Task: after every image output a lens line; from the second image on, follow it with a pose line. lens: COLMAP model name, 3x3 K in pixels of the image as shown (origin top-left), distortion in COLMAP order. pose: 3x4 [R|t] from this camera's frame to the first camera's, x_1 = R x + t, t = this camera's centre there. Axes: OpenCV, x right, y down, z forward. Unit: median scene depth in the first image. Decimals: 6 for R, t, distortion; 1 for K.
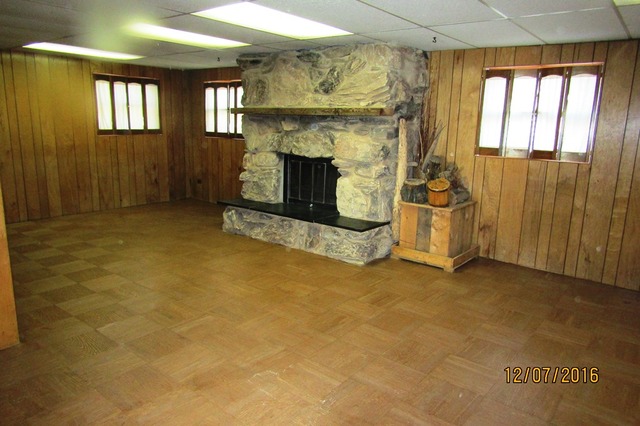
lens RADIAL K [[461.1, 0, 319.3], [0, 461.1, 214.1], [0, 0, 1]] dist [-0.003837, 0.000504]
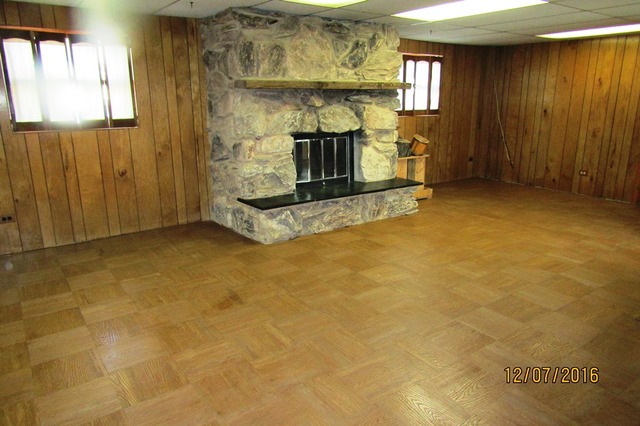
lens RADIAL K [[461.1, 0, 320.5], [0, 461.1, 214.0], [0, 0, 1]] dist [-0.003837, 0.000504]
pose [[0.268389, -0.266897, 0.925599, -0.994107], [0.200287, 0.955315, 0.217390, -0.180643], [-0.942259, 0.127040, 0.309852, 0.762199]]
